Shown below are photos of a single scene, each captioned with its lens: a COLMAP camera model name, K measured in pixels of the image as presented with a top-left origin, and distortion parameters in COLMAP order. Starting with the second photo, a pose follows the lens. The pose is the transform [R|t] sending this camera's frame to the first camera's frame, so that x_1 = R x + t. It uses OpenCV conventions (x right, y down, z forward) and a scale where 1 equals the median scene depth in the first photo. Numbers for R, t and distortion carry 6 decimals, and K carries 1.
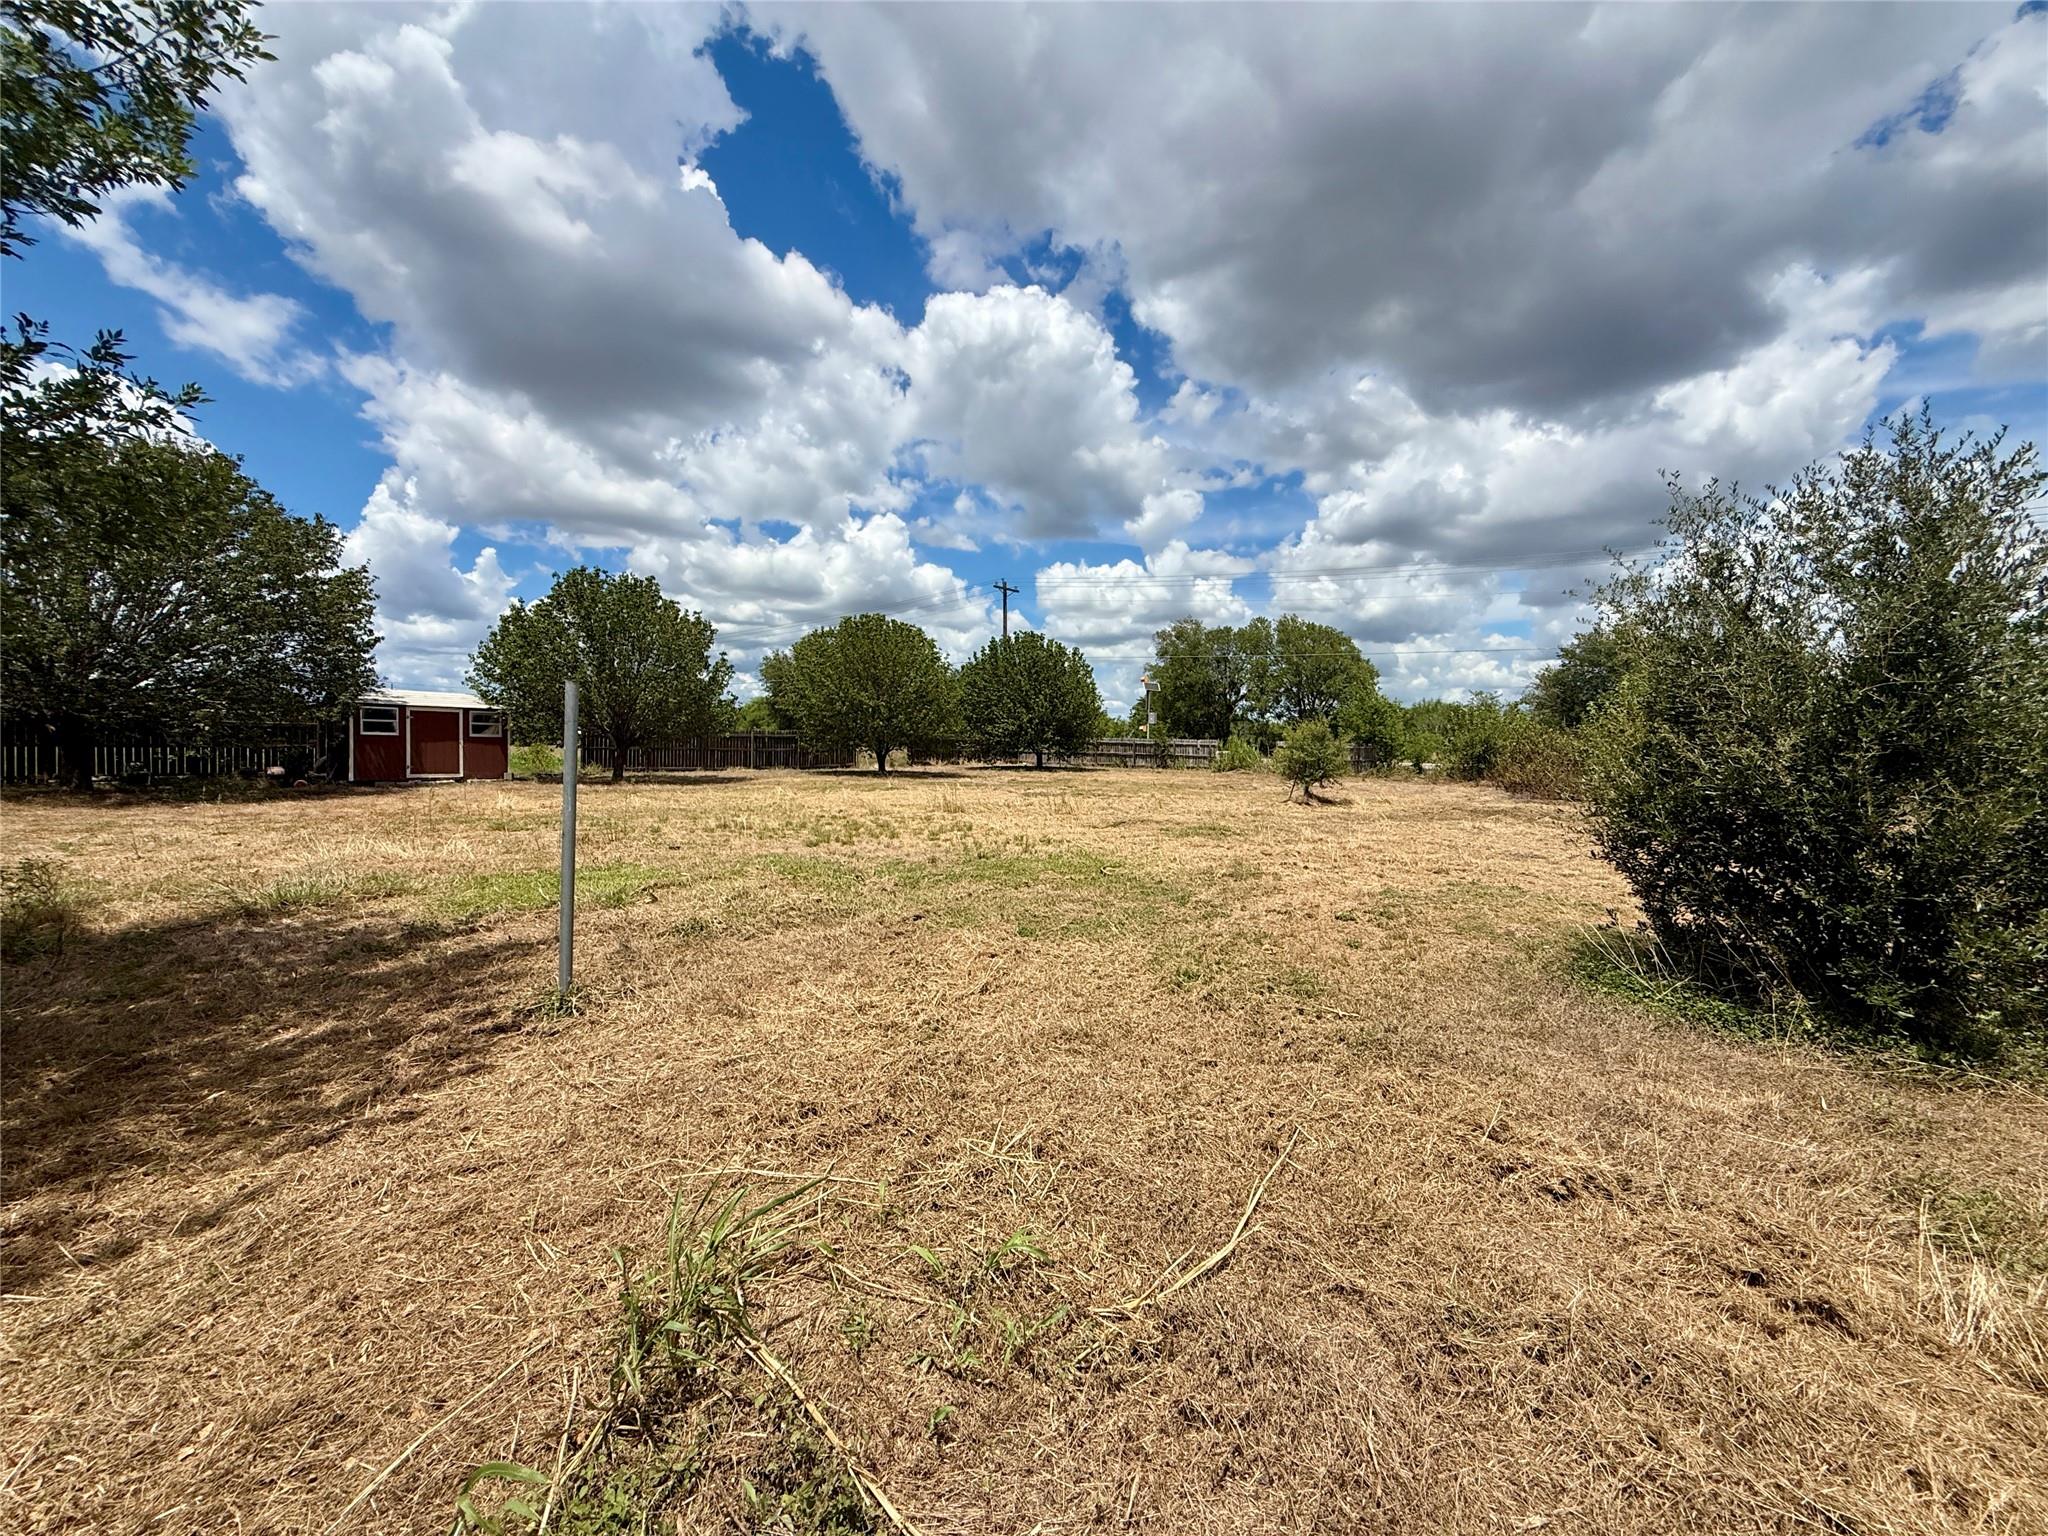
lens RADIAL K [[832.1, 0, 1024.0], [0, 832.1, 768.0], [0, 0, 1]] dist [-0.000368, -0.000049]
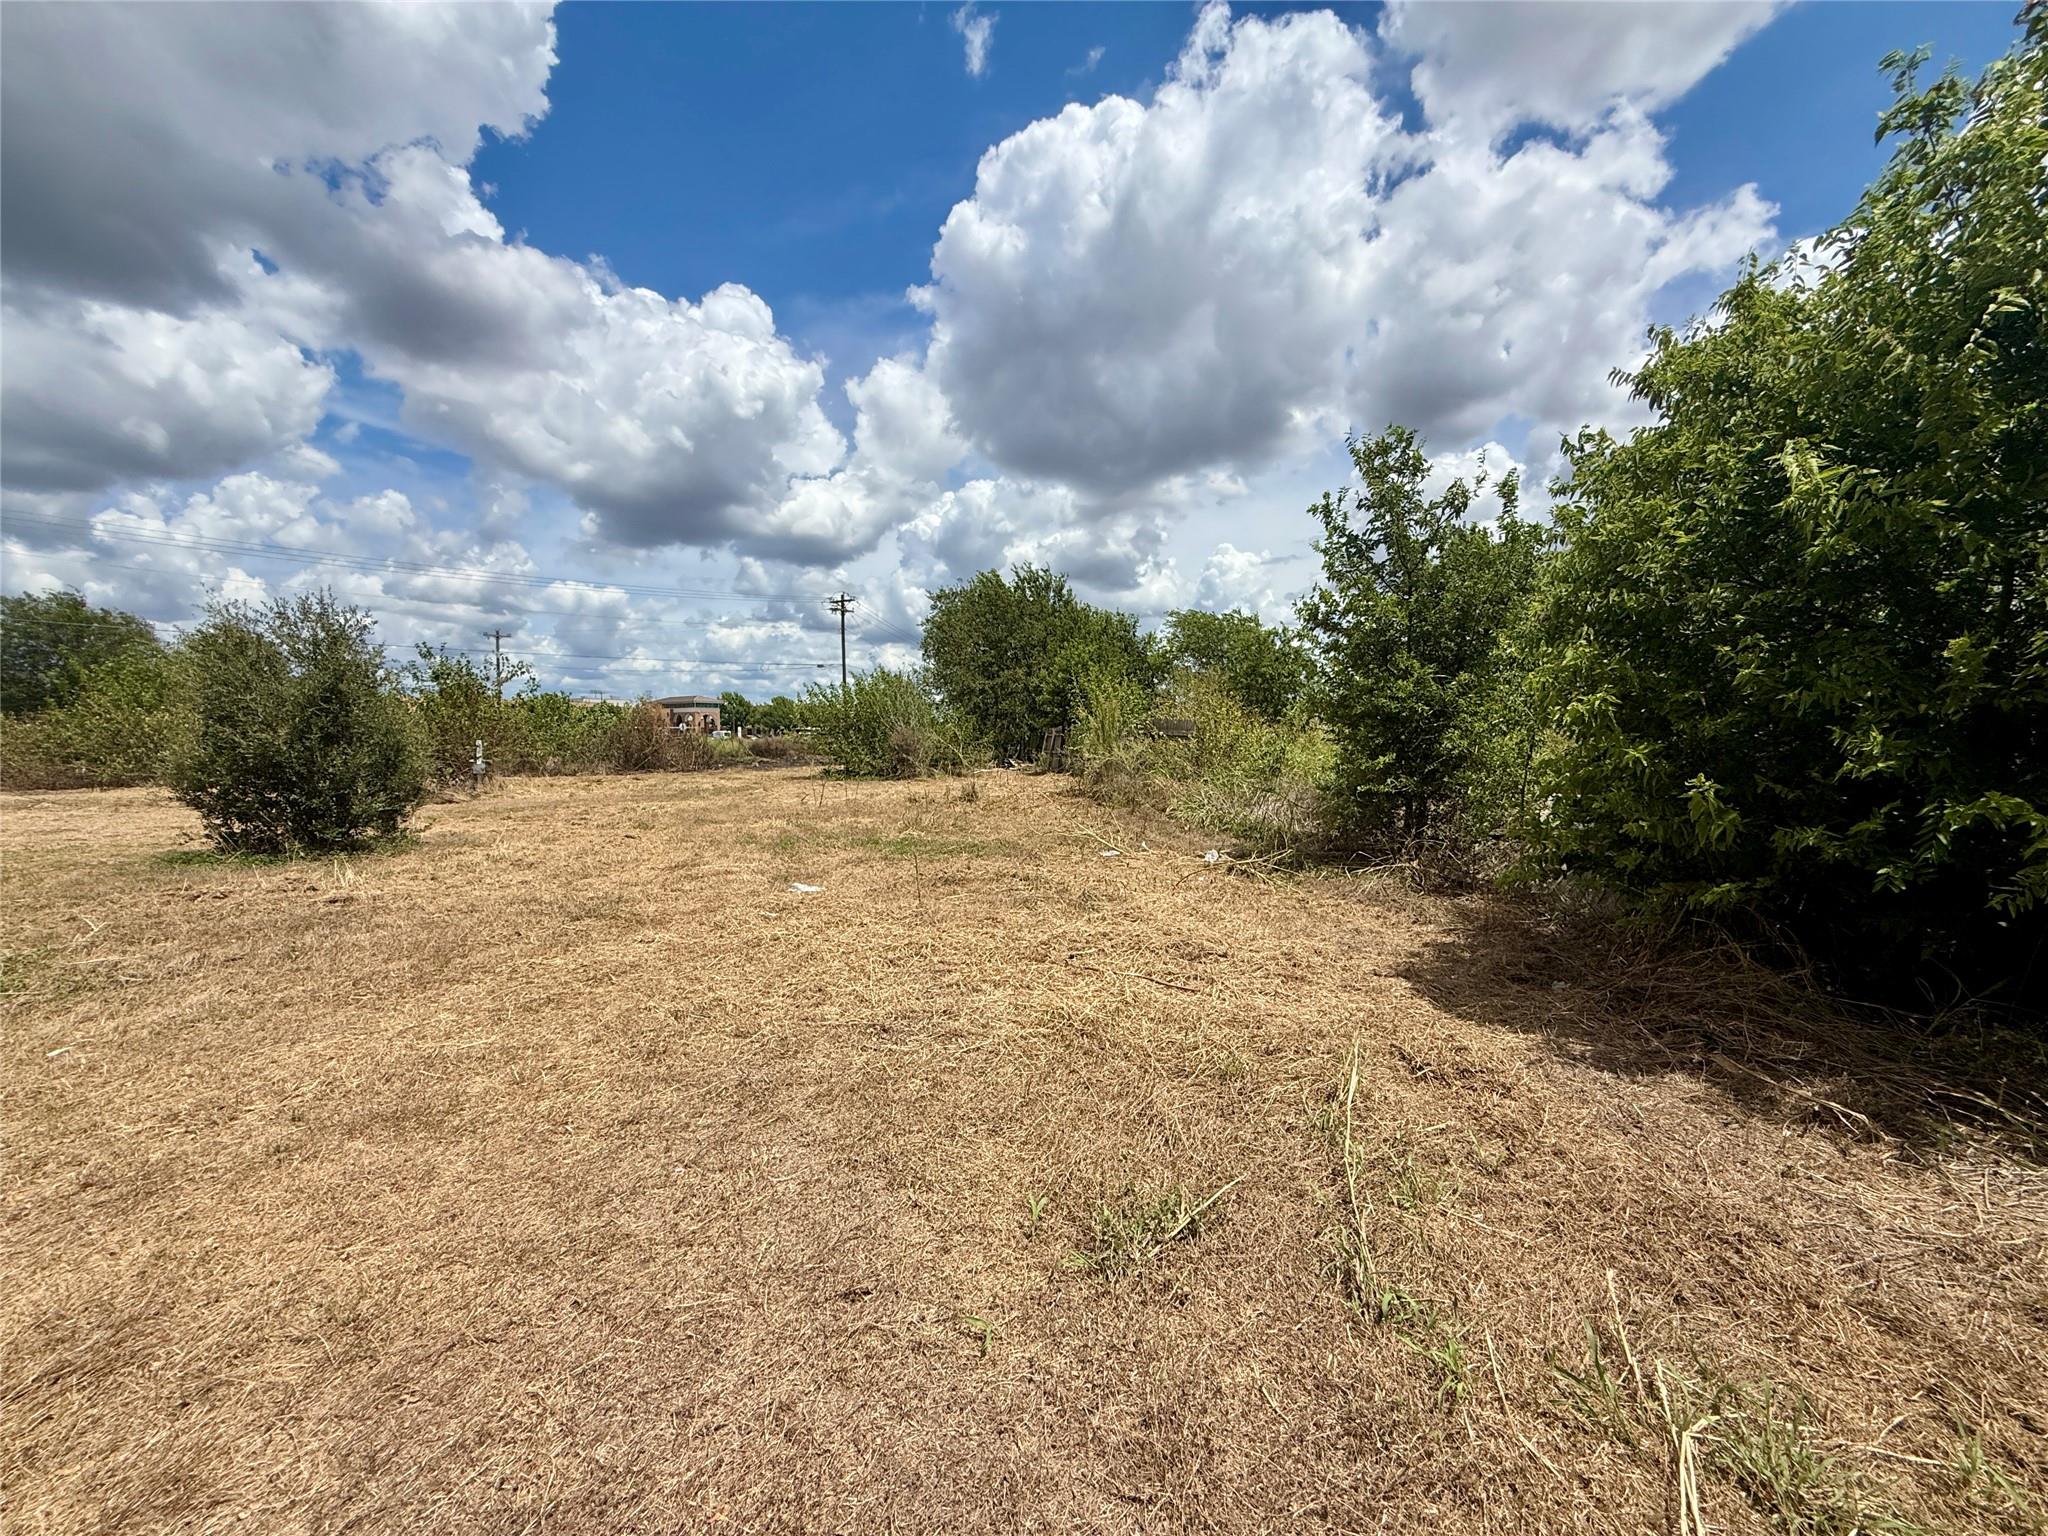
lens RADIAL K [[820.7, 0, 1024.0], [0, 820.7, 768.0], [0, 0, 1]] dist [-0.000515, 0.000050]
pose [[0.097076, -0.051006, 0.993969, -1.096083], [0.039378, 0.998101, 0.047372, 0.042437], [-0.994498, 0.034541, 0.098900, -1.207376]]
